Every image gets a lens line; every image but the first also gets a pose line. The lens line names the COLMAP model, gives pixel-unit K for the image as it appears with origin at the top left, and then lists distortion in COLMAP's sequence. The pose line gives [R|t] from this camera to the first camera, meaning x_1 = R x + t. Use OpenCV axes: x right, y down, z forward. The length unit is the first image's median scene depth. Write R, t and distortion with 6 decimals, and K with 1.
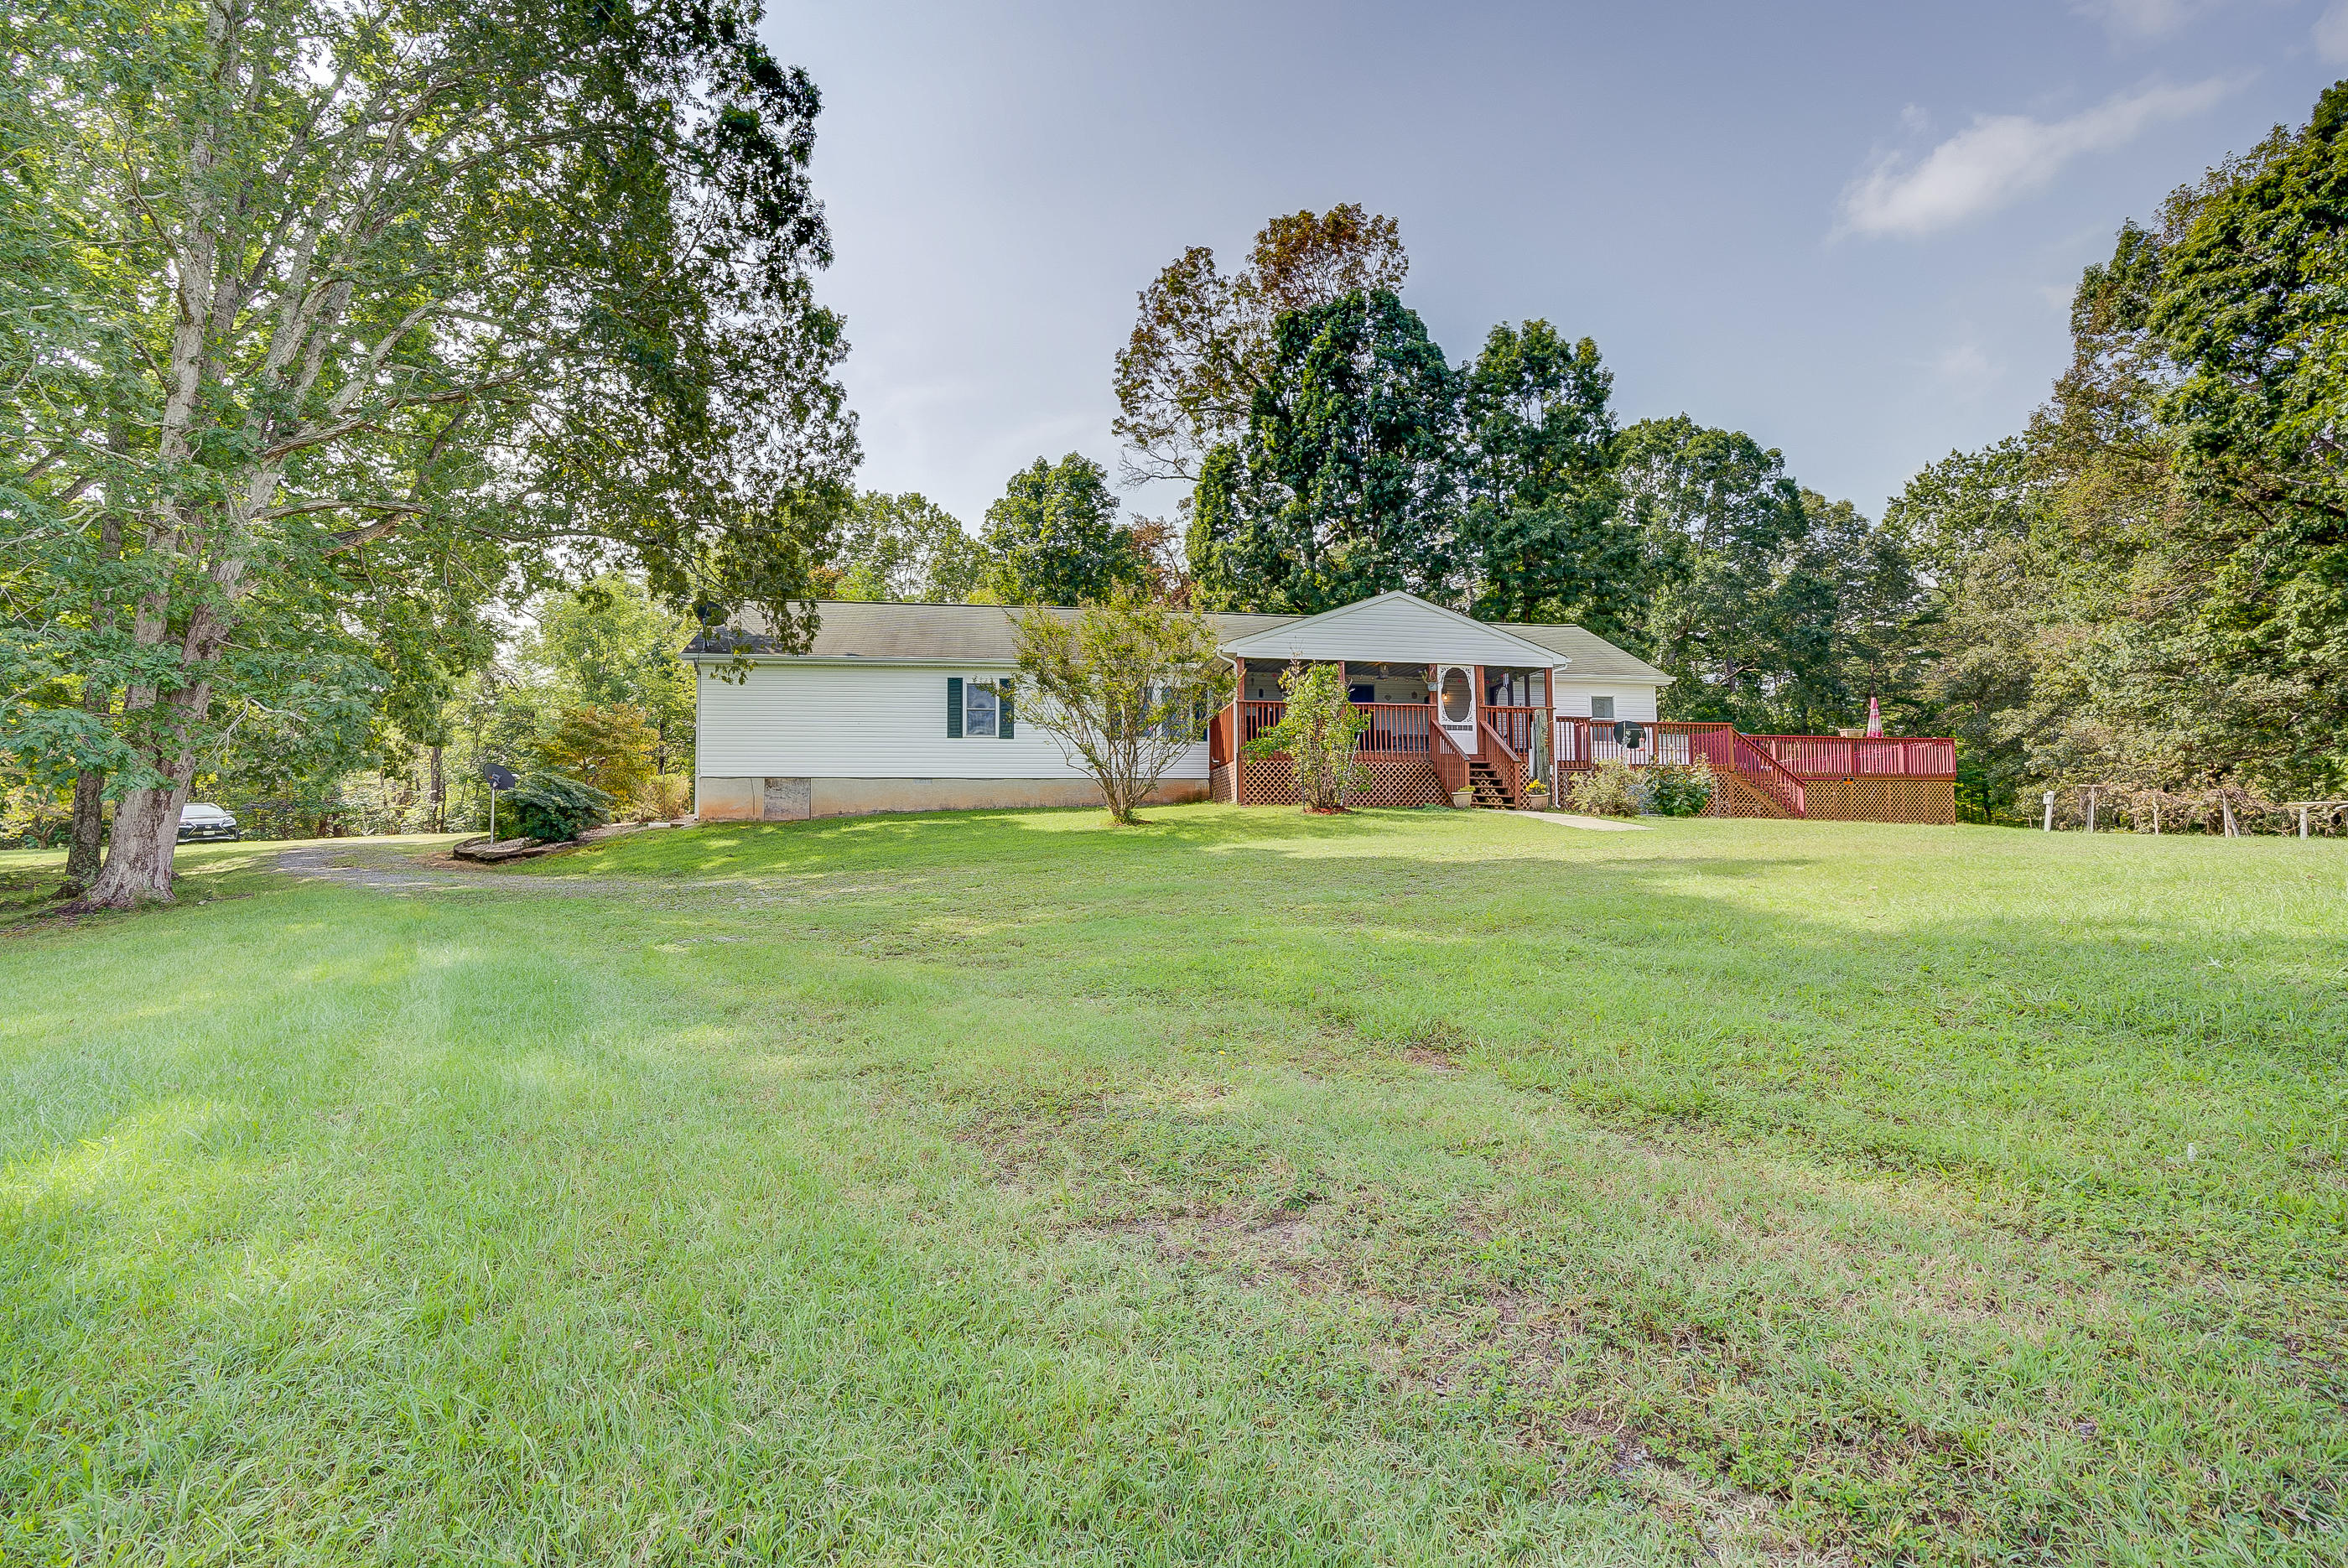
lens RADIAL K [[1108.2, 0, 1174.0], [0, 1108.2, 784.0], [0, 0, 1]] dist [-0.072032, 0.027213]
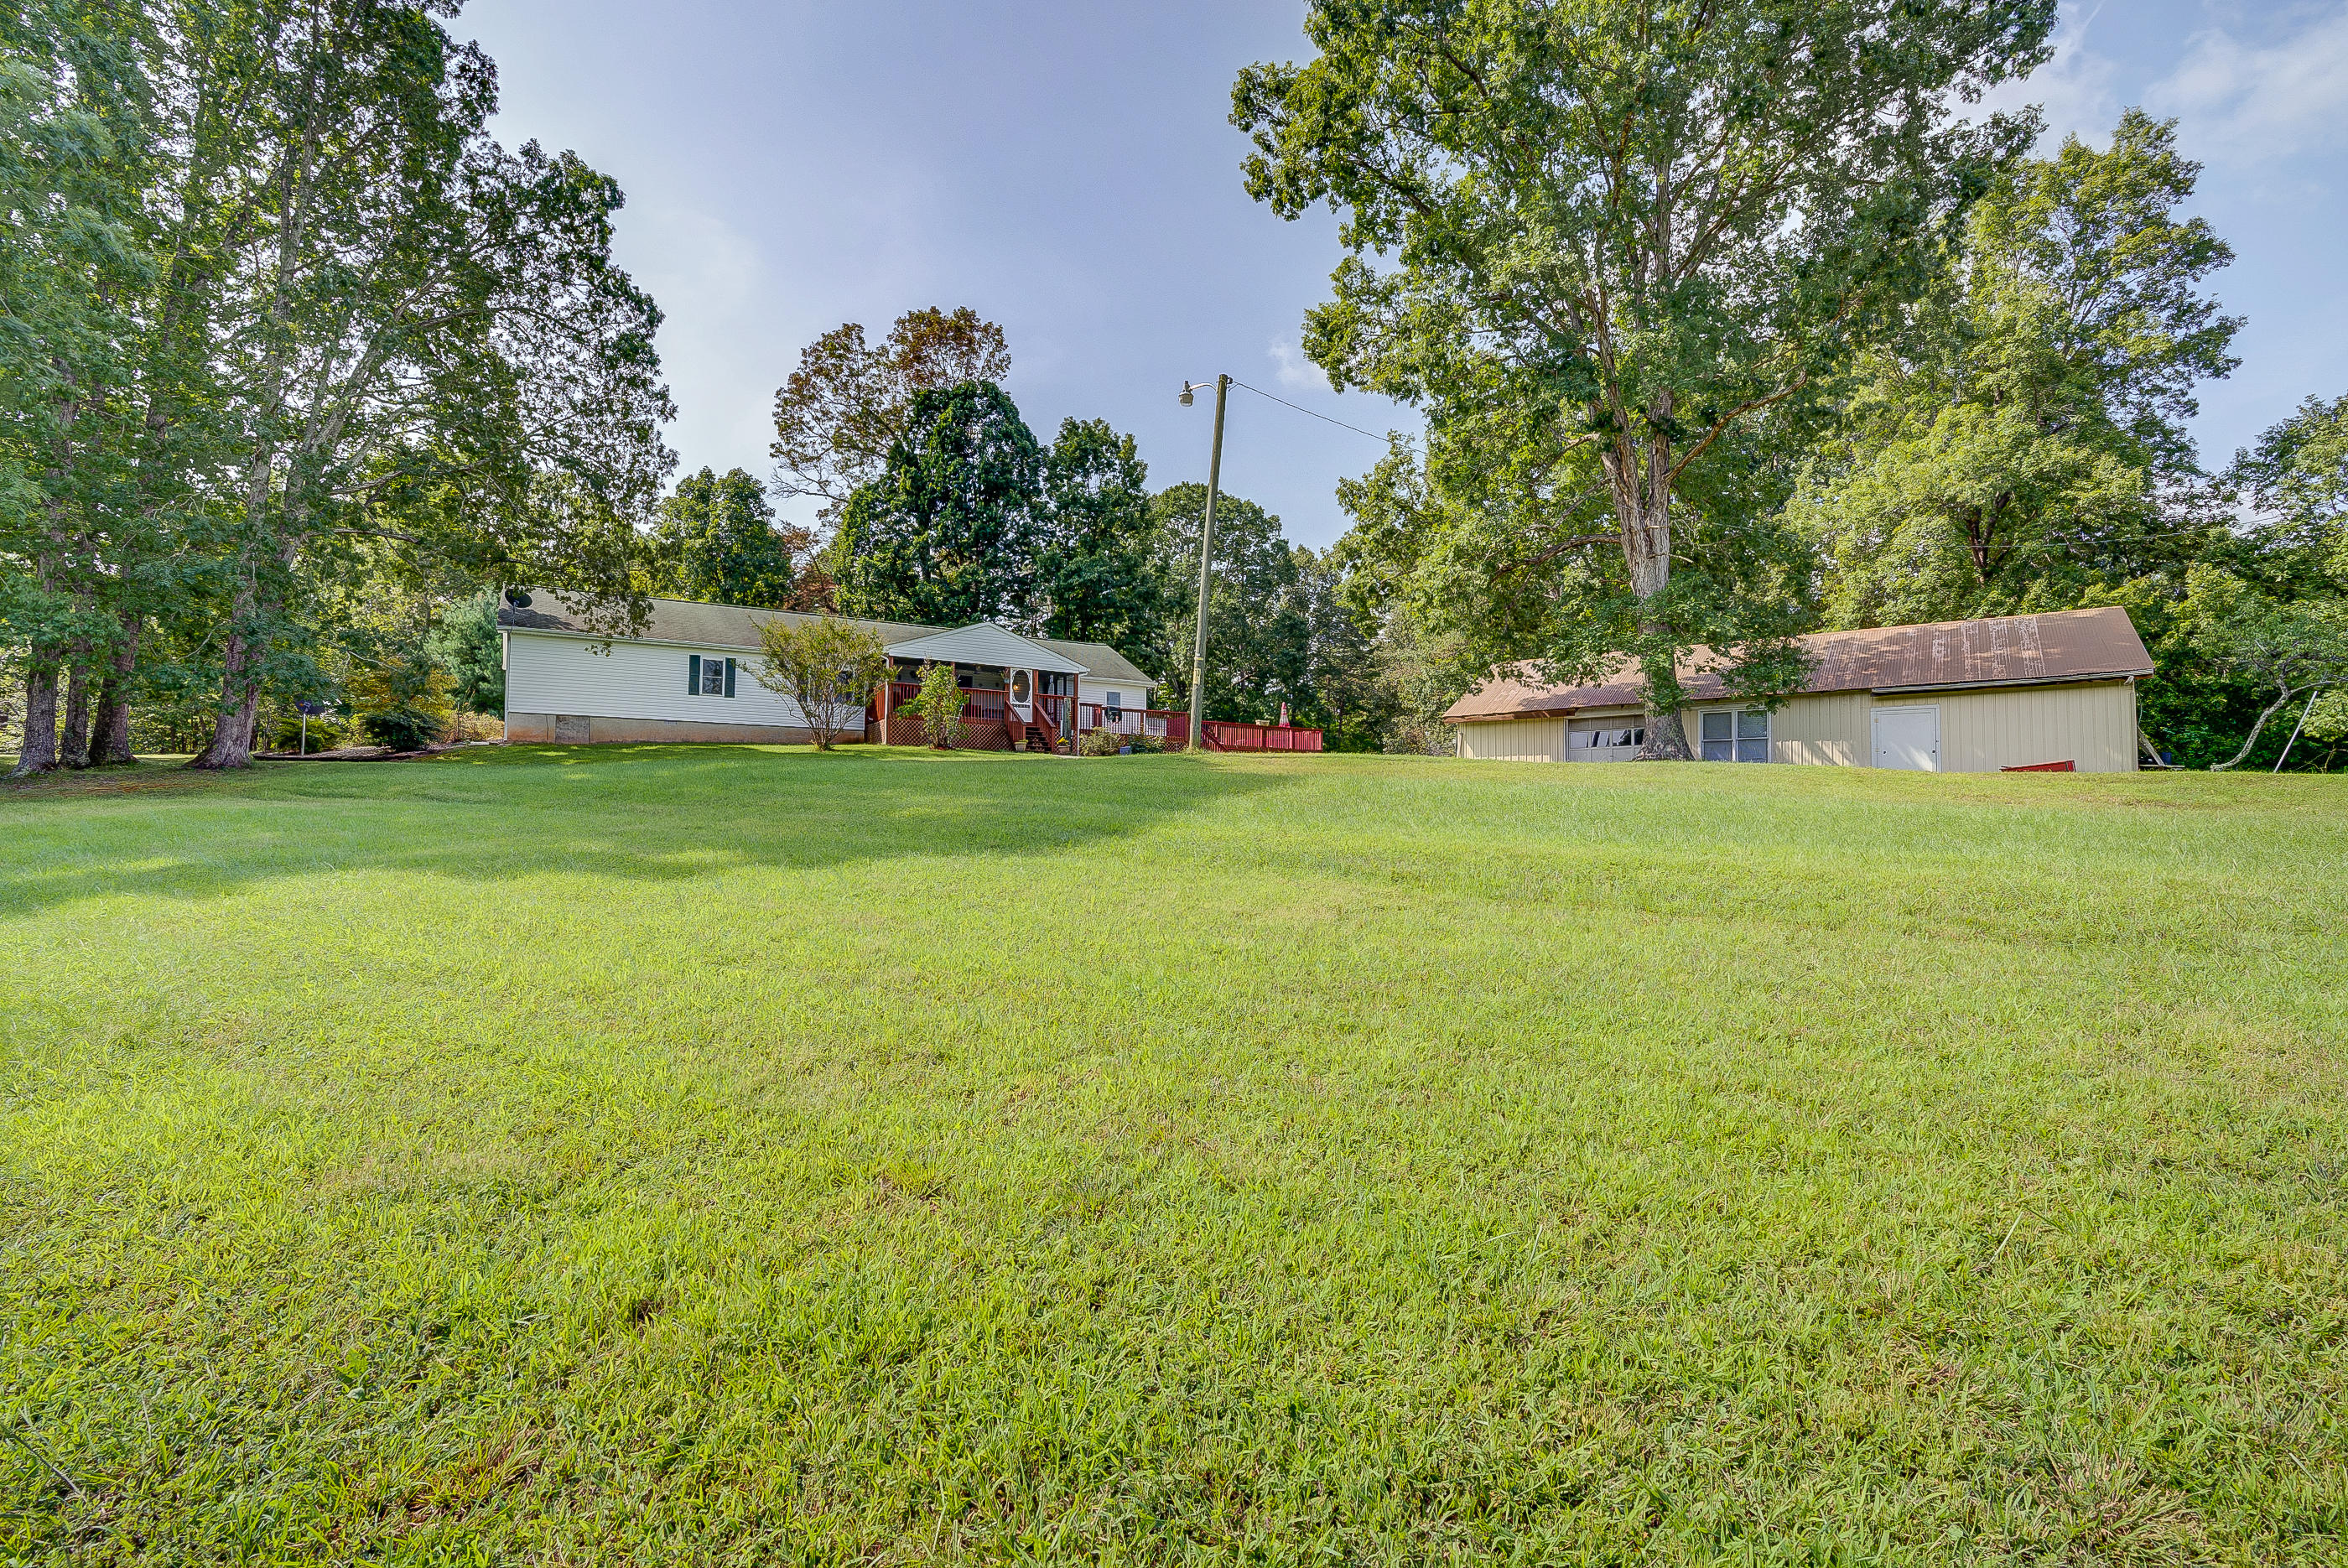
lens RADIAL K [[1108.2, 0, 1174.0], [0, 1108.2, 784.0], [0, 0, 1]] dist [-0.072032, 0.027213]
pose [[0.933493, 0.031942, 0.357169, -0.072449], [-0.038161, 0.999218, 0.010378, 0.024313], [-0.356558, -0.023318, 0.933982, -0.386775]]
